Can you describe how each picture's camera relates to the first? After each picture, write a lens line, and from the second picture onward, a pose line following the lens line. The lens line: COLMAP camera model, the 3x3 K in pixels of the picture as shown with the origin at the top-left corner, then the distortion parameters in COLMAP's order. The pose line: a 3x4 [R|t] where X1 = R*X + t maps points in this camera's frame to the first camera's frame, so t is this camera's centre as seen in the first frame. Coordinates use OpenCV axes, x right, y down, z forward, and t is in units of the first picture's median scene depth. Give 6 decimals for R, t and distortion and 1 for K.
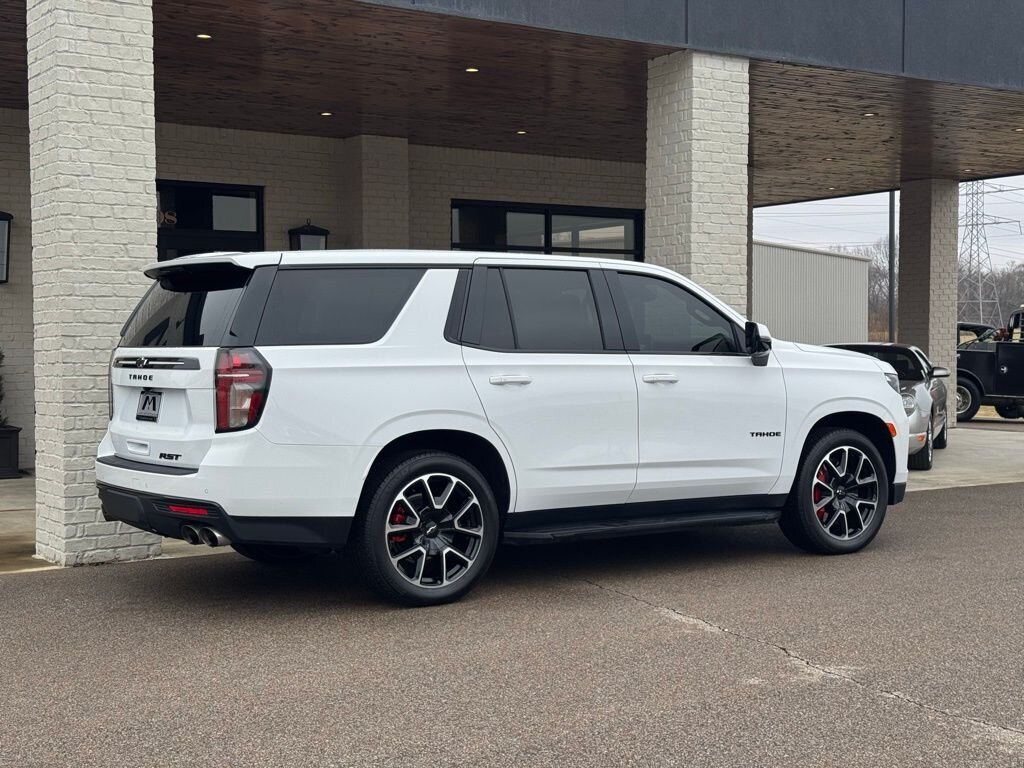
lens RADIAL K [[1410.9, 0, 509.3], [0, 1410.9, 378.1], [0, 0, 1]] dist [0.202852, -0.394934]
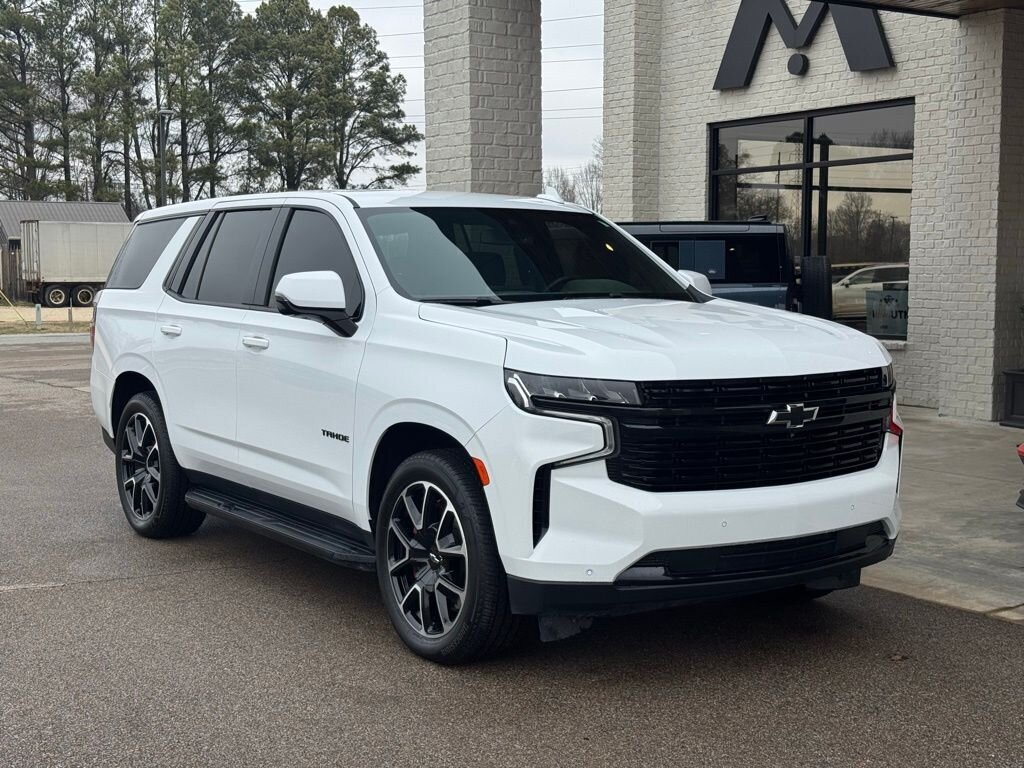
lens RADIAL K [[1411.9, 0, 512.0], [0, 1411.9, 384.0], [0, 0, 1]] dist [0.205664, -0.414790]
pose [[0.004661, 0.091278, -0.995815, 0.845360], [-0.026211, 0.995494, 0.091126, -0.049386], [0.999646, 0.025677, 0.007032, 1.058453]]
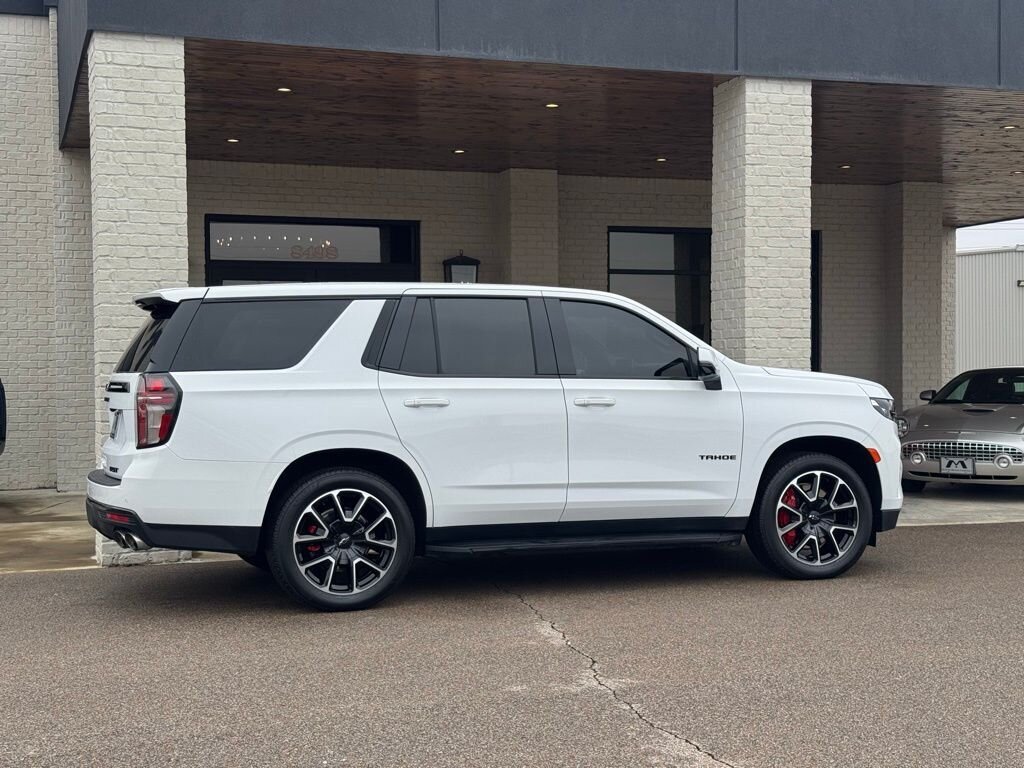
lens RADIAL K [[1410.9, 0, 509.3], [0, 1410.9, 378.1], [0, 0, 1]] dist [0.202852, -0.394934]
pose [[0.969106, -0.000493, -0.246646, 0.280041], [-0.003516, 0.999869, -0.015812, -0.000525], [0.246621, 0.016191, 0.968977, -0.017355]]
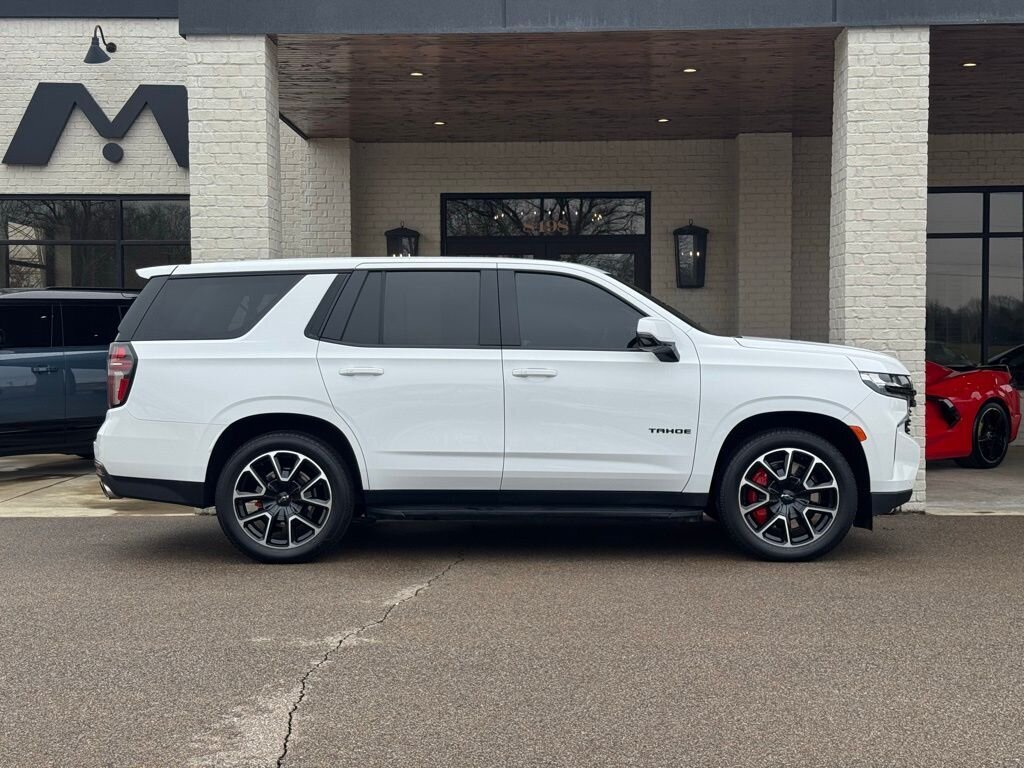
lens RADIAL K [[1410.9, 0, 509.3], [0, 1410.9, 378.1], [0, 0, 1]] dist [0.202852, -0.394934]
pose [[0.819431, 0.016362, -0.572944, 0.639759], [-0.014279, 0.999865, 0.008131, -0.003709], [0.573000, 0.001519, 0.819554, 0.125088]]
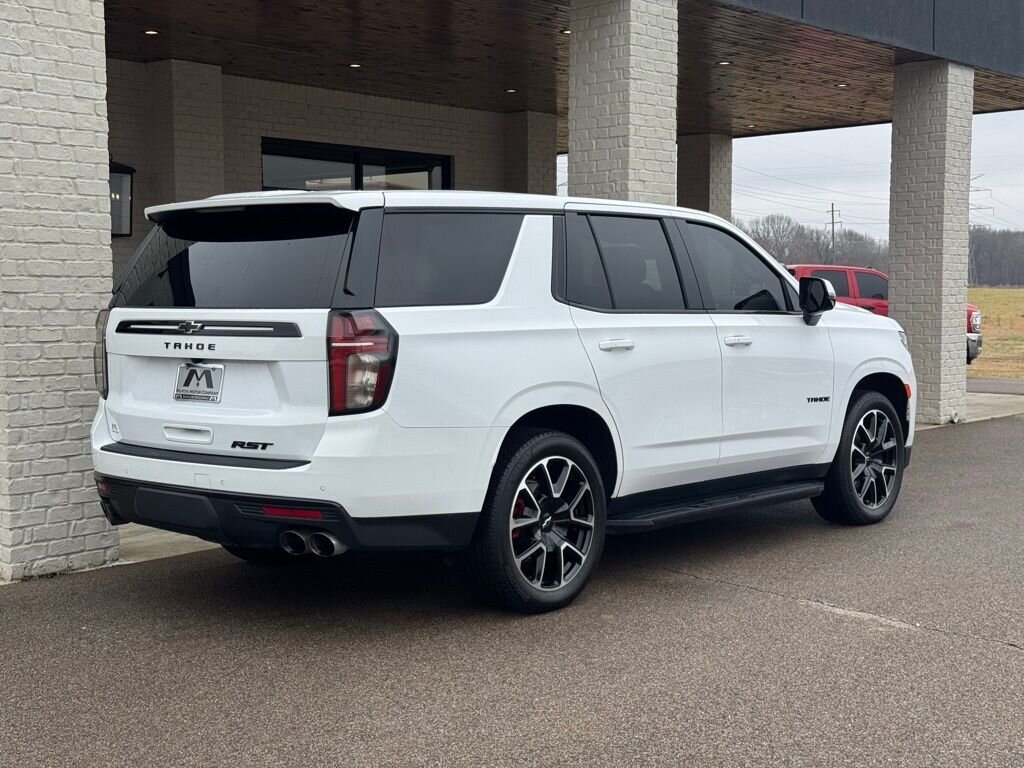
lens RADIAL K [[1410.9, 0, 509.3], [0, 1410.9, 378.1], [0, 0, 1]] dist [0.202852, -0.394934]
pose [[0.965869, -0.016066, 0.258532, -0.246911], [0.007287, 0.999365, 0.034879, -0.007789], [-0.258928, -0.031804, 0.965373, 0.157220]]
